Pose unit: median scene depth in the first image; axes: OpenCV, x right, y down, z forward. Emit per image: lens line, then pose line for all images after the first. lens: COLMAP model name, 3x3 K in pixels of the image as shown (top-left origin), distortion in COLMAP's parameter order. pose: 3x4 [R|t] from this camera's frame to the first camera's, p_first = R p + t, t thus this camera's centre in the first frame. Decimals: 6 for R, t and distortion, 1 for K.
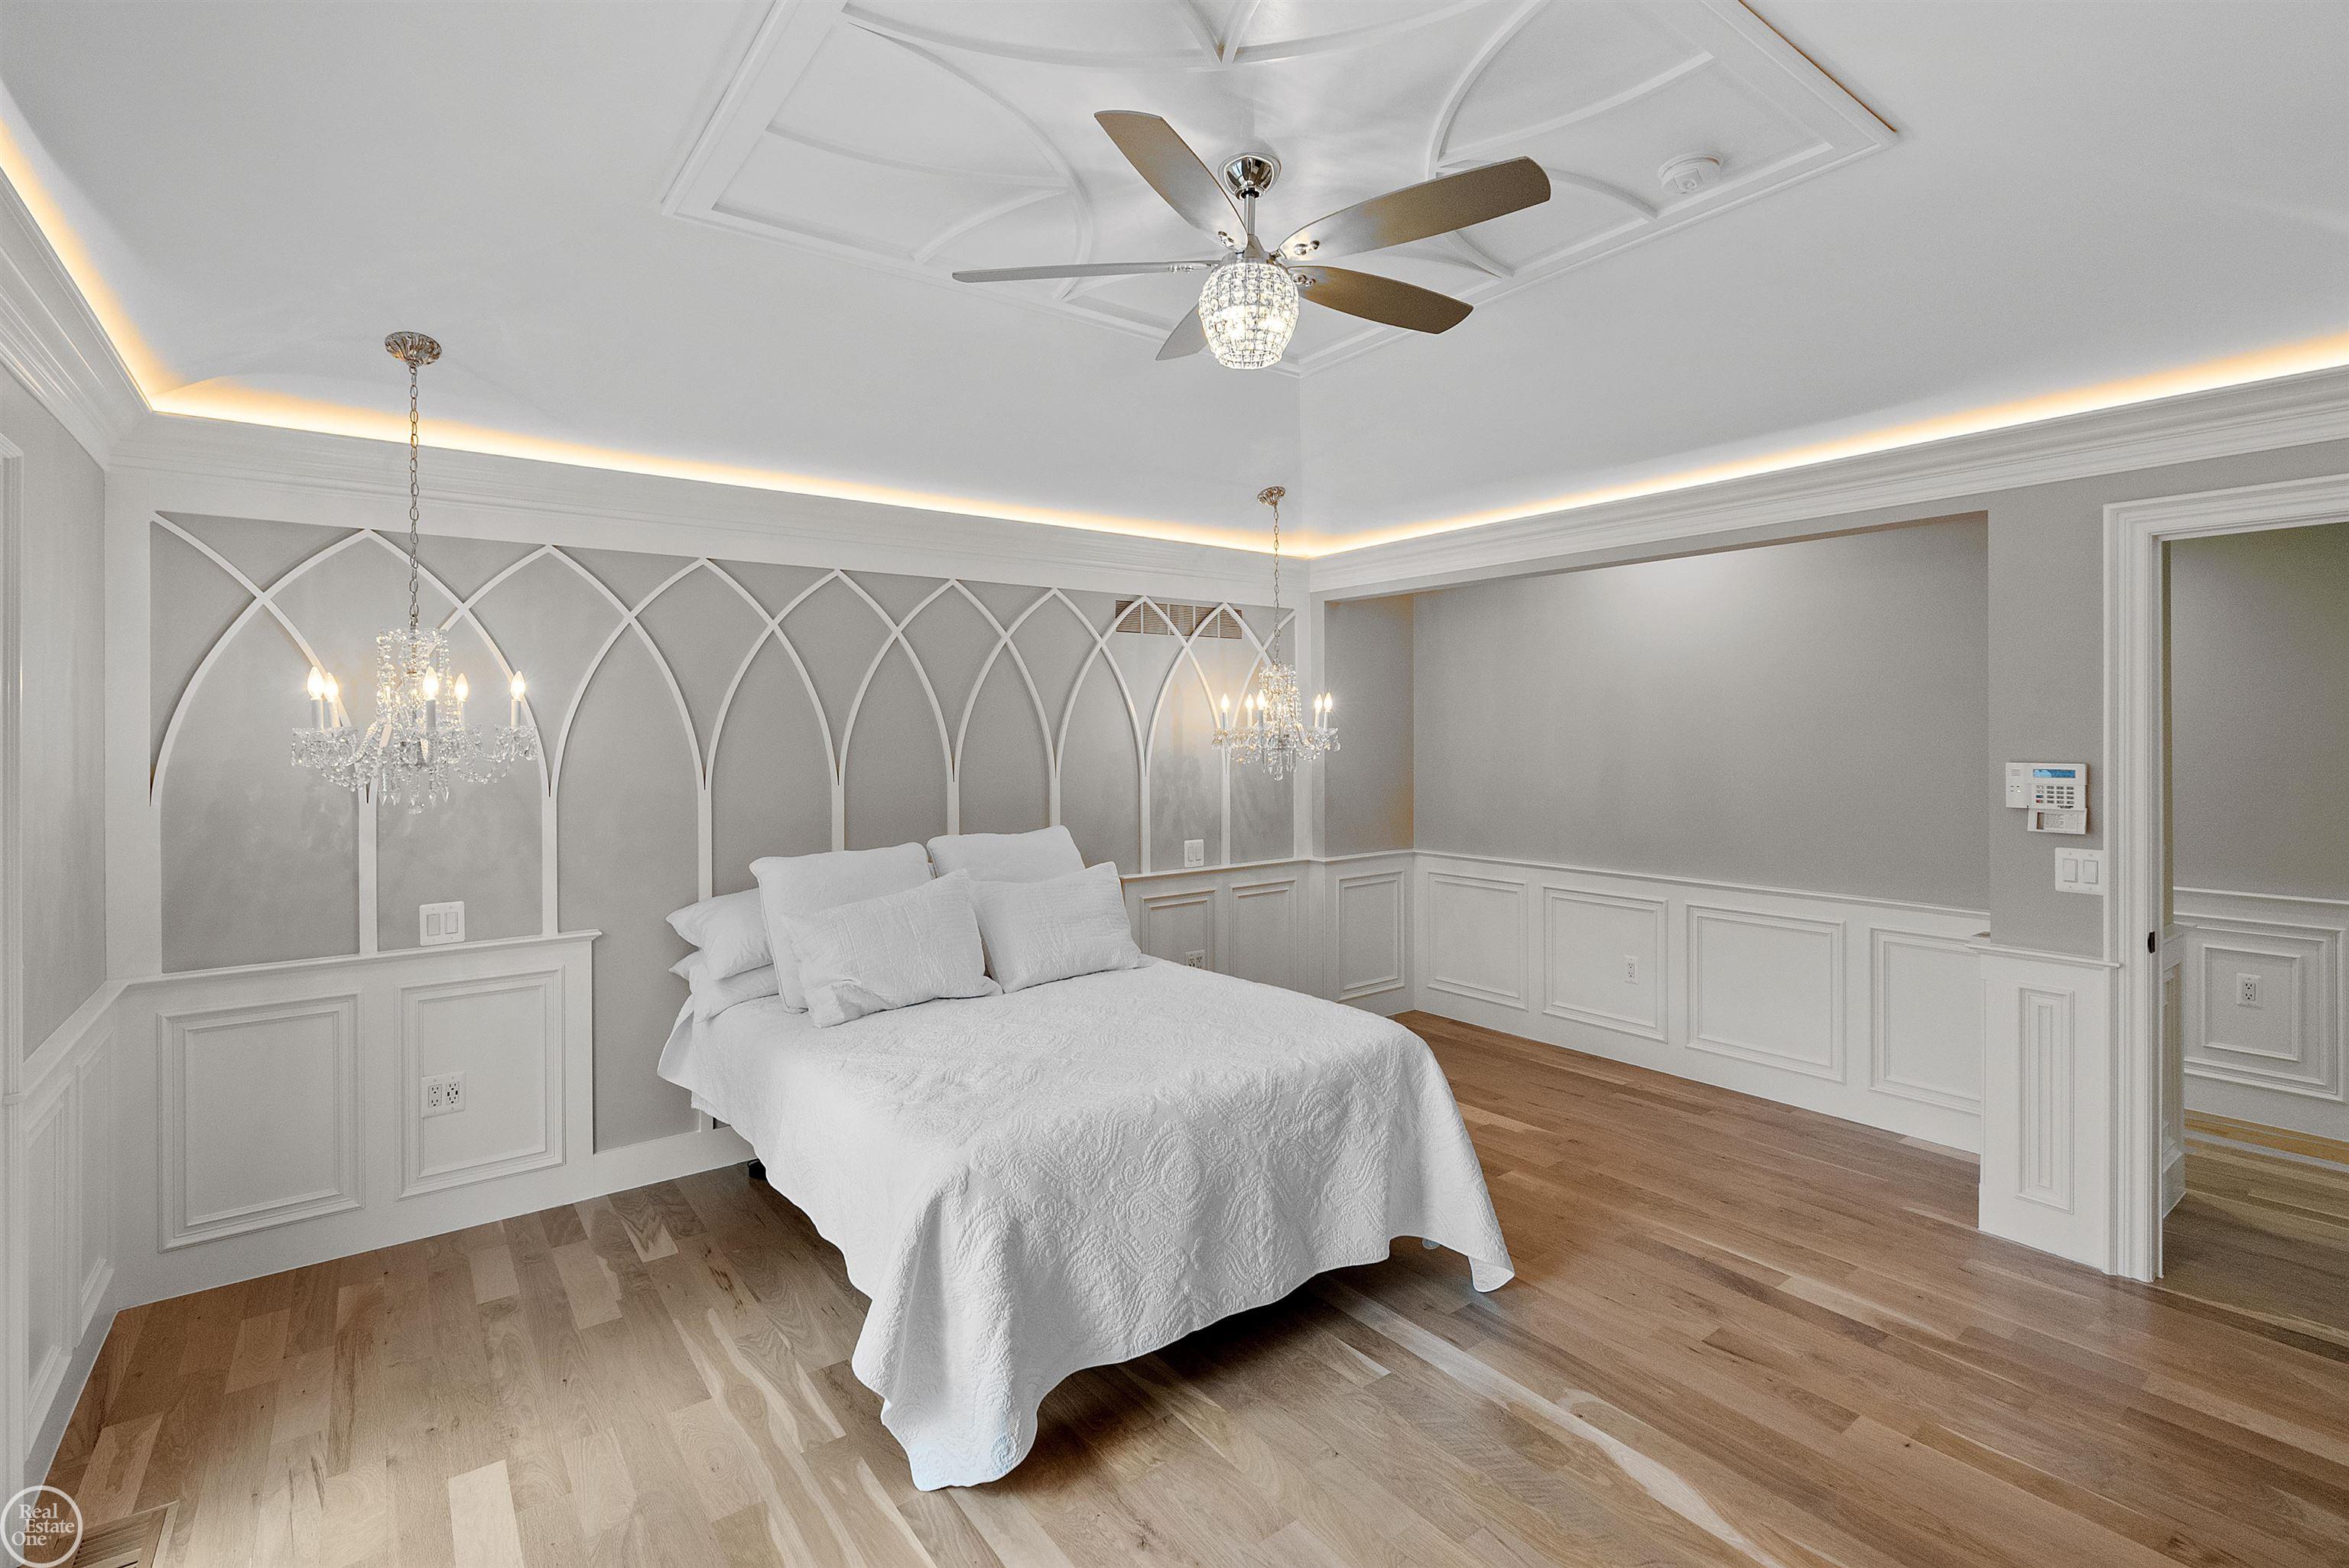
lens RADIAL K [[1049.9, 0, 1146.6], [0, 1049.9, 753.2], [0, 0, 1]] dist [-0.019681, 0.000804]
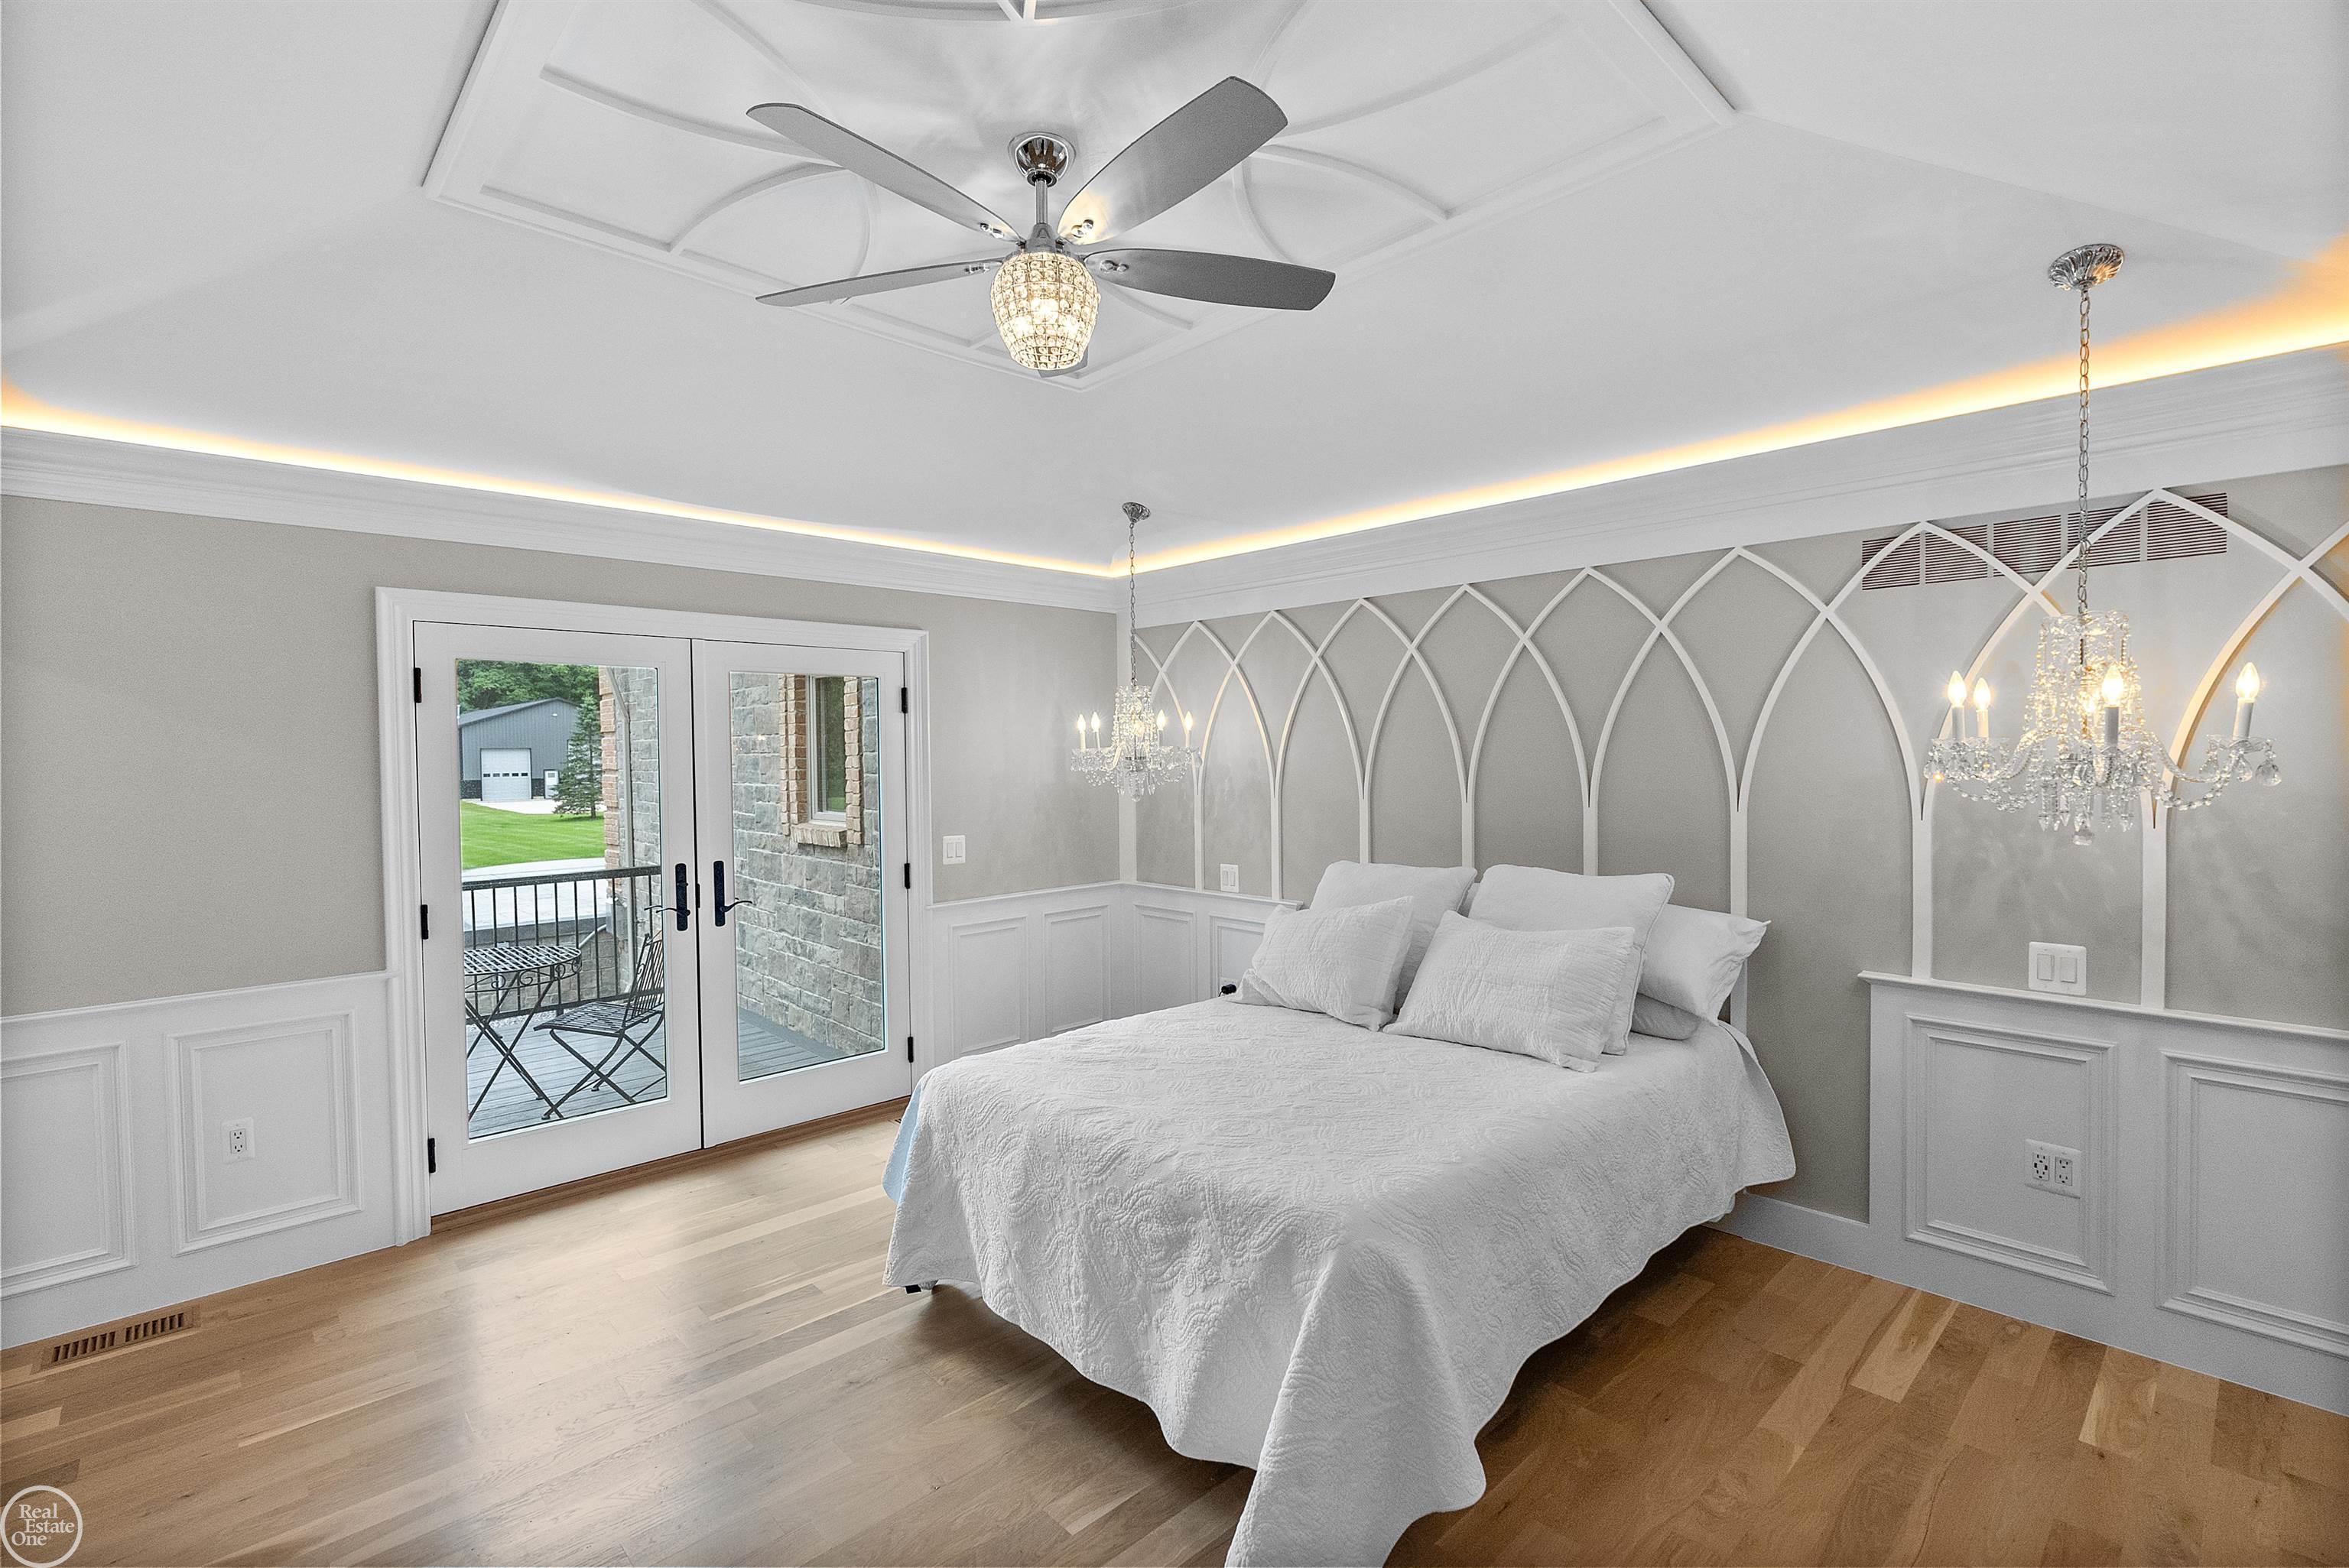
lens RADIAL K [[1049.9, 0, 1175.0], [0, 1049.9, 766.5], [0, 0, 1]] dist [-0.019681, 0.000804]
pose [[0.130962, 0.024676, -0.991080, 0.716518], [-0.004219, 0.999695, 0.024333, -0.028570], [0.991378, 0.000995, 0.131026, 0.657213]]
